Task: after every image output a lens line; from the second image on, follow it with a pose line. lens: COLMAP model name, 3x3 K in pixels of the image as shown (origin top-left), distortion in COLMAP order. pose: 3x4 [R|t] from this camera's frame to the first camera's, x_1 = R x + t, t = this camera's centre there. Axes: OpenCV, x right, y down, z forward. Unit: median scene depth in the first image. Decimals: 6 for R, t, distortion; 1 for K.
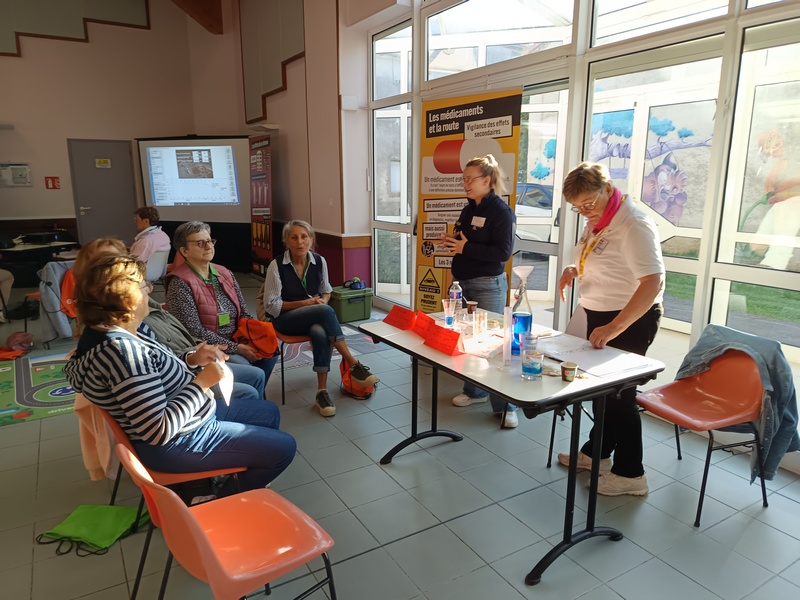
lens RADIAL K [[562.3, 0, 399.8], [0, 562.3, 298.9], [0, 0, 1]] dist [-0.007754, -0.007404]
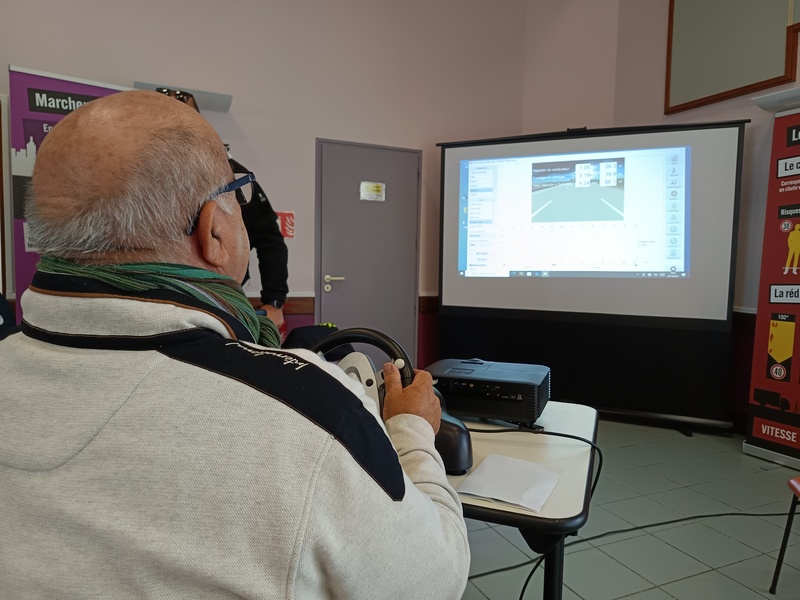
lens RADIAL K [[562.3, 0, 399.3], [0, 562.3, 301.7], [0, 0, 1]] dist [-0.007754, -0.007404]
pose [[0.993750, 0.025889, -0.108581, -0.453715], [-0.040611, 0.989924, -0.135651, -0.076962], [0.103975, 0.139213, 0.984789, 0.525771]]
